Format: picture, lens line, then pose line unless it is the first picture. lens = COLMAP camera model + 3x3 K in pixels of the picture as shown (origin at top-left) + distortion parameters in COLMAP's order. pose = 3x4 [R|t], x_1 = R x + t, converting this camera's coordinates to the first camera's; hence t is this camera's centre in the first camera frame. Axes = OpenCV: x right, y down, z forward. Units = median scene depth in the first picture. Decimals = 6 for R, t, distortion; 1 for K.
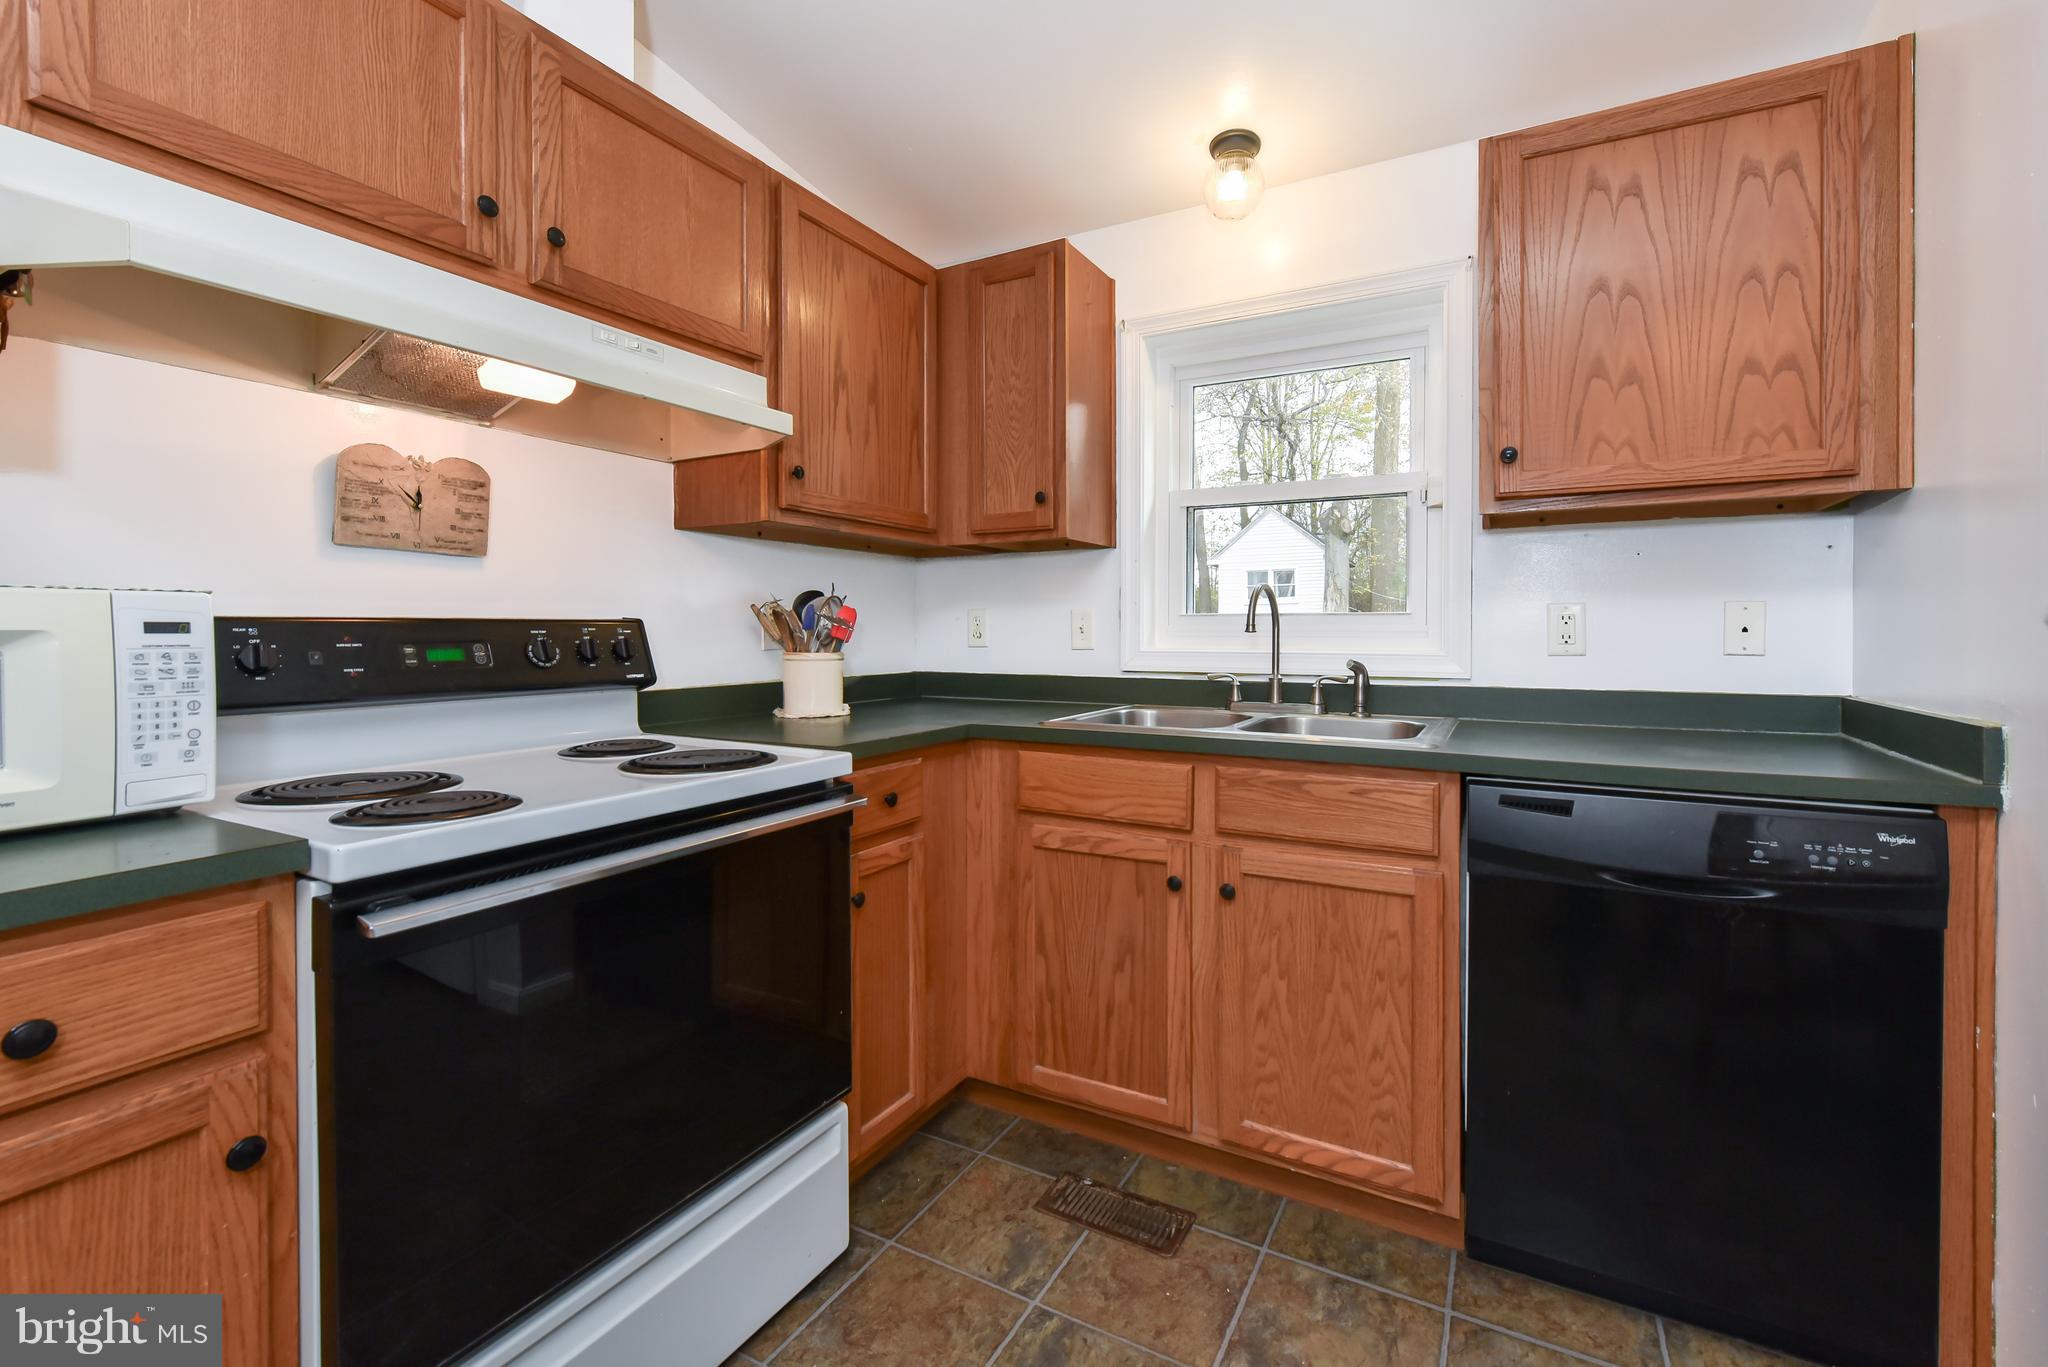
lens RADIAL K [[867.9, 0, 1079.8], [0, 867.9, 628.0], [0, 0, 1]] dist [0.000983, -0.000733]
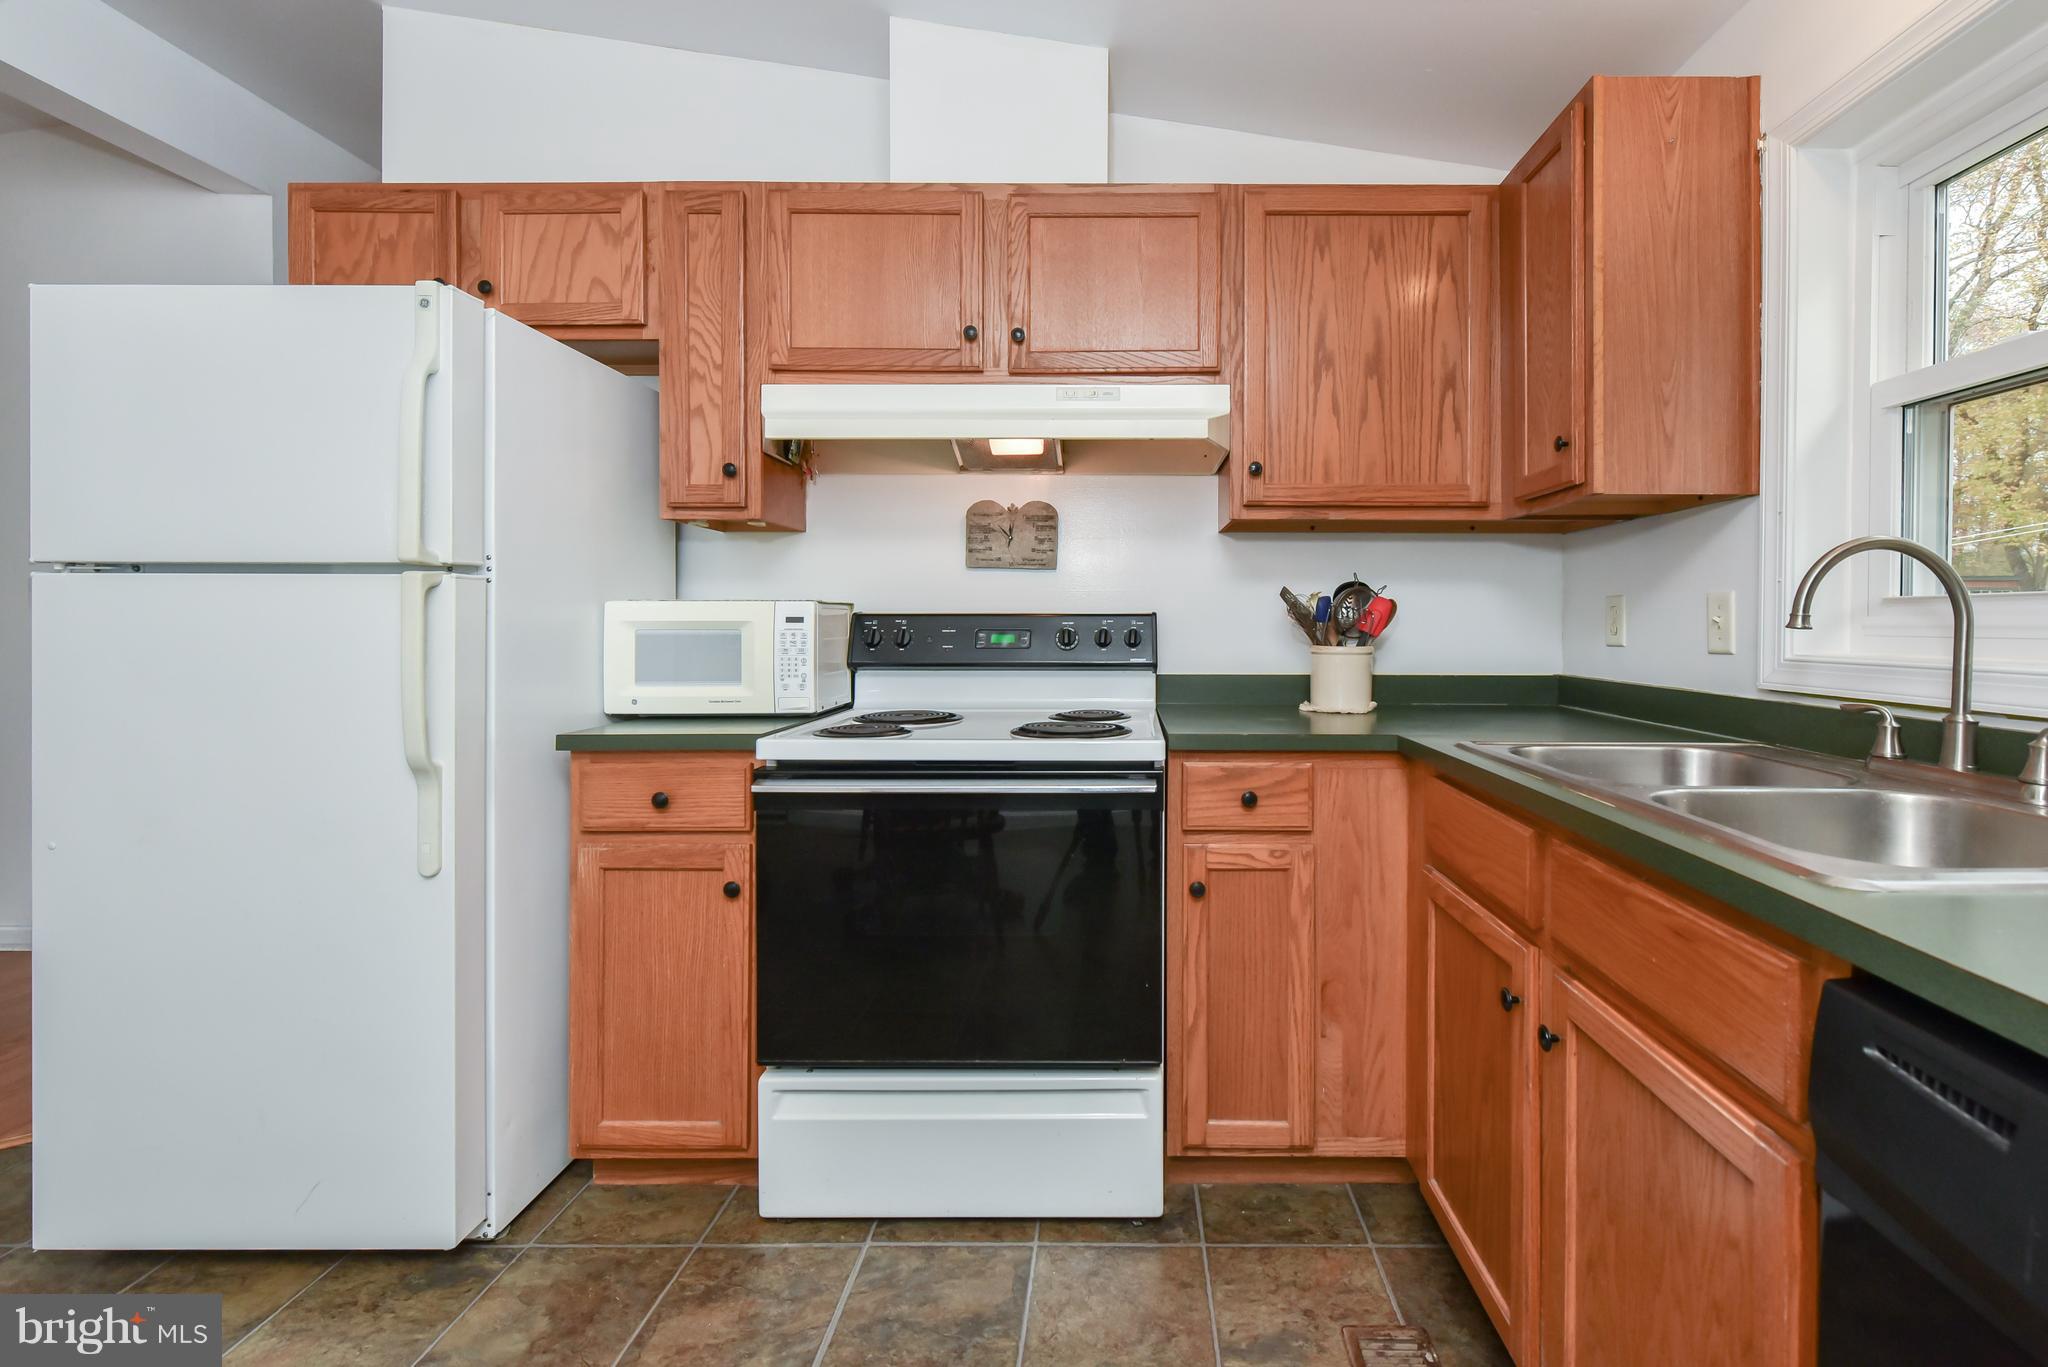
lens RADIAL K [[867.9, 0, 1077.8], [0, 867.9, 616.4], [0, 0, 1]] dist [0.000983, -0.000733]
pose [[0.456209, -0.005393, -0.889856, 0.554794], [-0.001220, 0.999977, -0.006686, 0.002575], [0.889872, 0.004136, 0.456192, 0.392681]]
